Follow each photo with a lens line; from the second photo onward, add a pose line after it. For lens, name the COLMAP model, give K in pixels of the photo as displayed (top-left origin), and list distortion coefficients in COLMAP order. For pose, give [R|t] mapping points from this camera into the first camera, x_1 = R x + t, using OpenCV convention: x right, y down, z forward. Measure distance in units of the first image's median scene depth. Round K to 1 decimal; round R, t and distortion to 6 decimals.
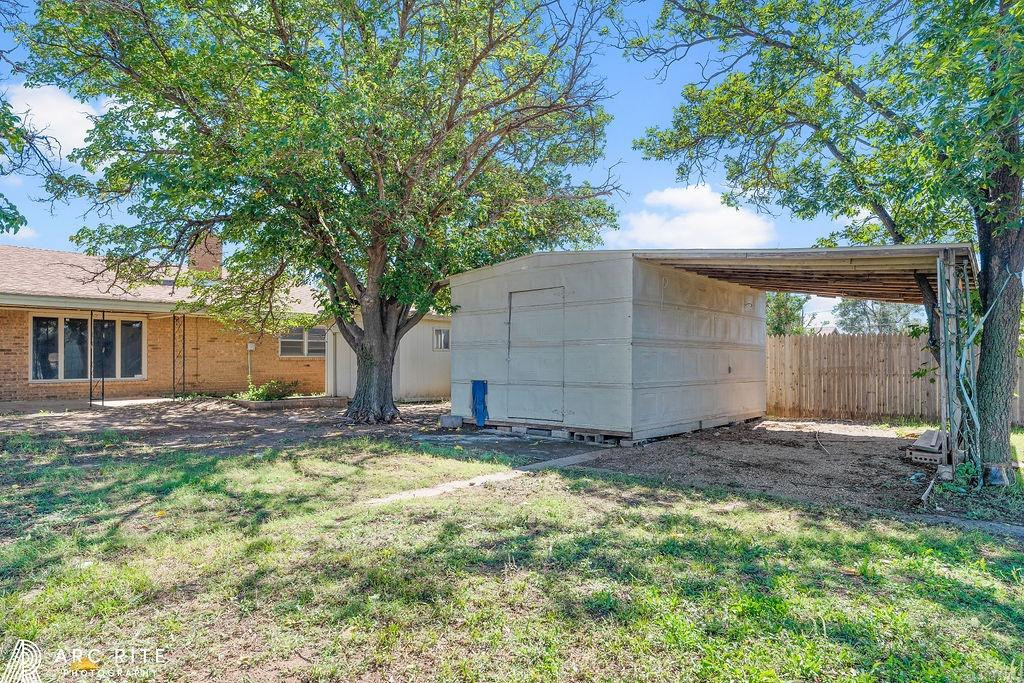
lens RADIAL K [[524.3, 0, 512.0], [0, 524.3, 358.3], [0, 0, 1]] dist [-0.029064, -0.000199]
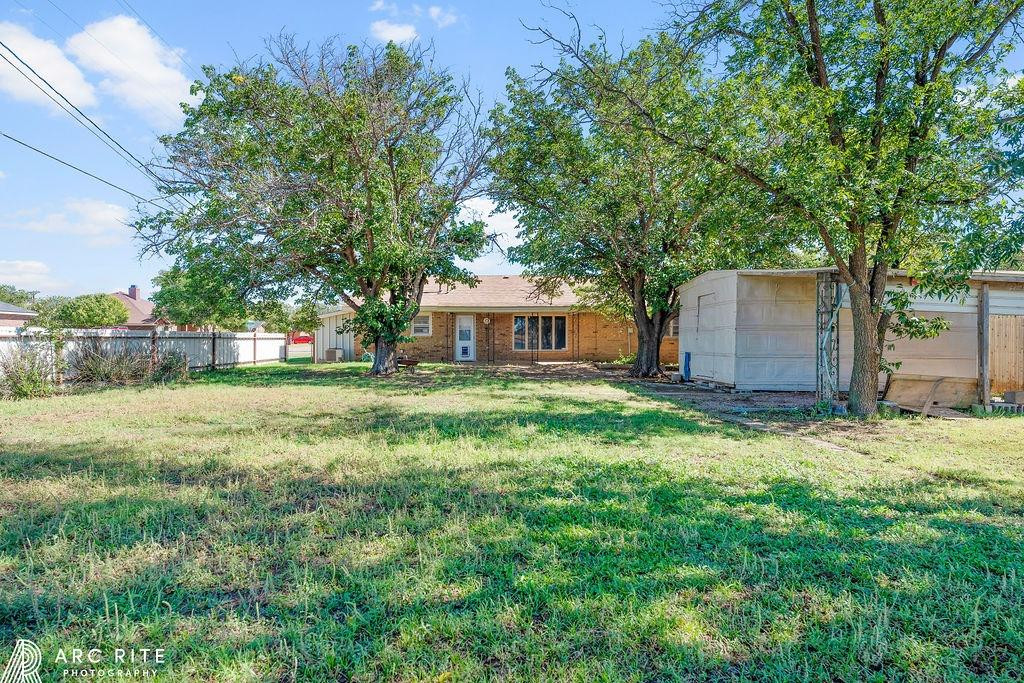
lens RADIAL K [[414.2, 0, 512.8], [0, 414.2, 351.2], [0, 0, 1]] dist [0.001915, -0.000034]
pose [[0.710702, 0.021634, -0.703161, 0.212941], [0.000294, 0.999518, 0.031050, 0.000333], [0.703493, -0.022274, 0.710353, -0.126900]]
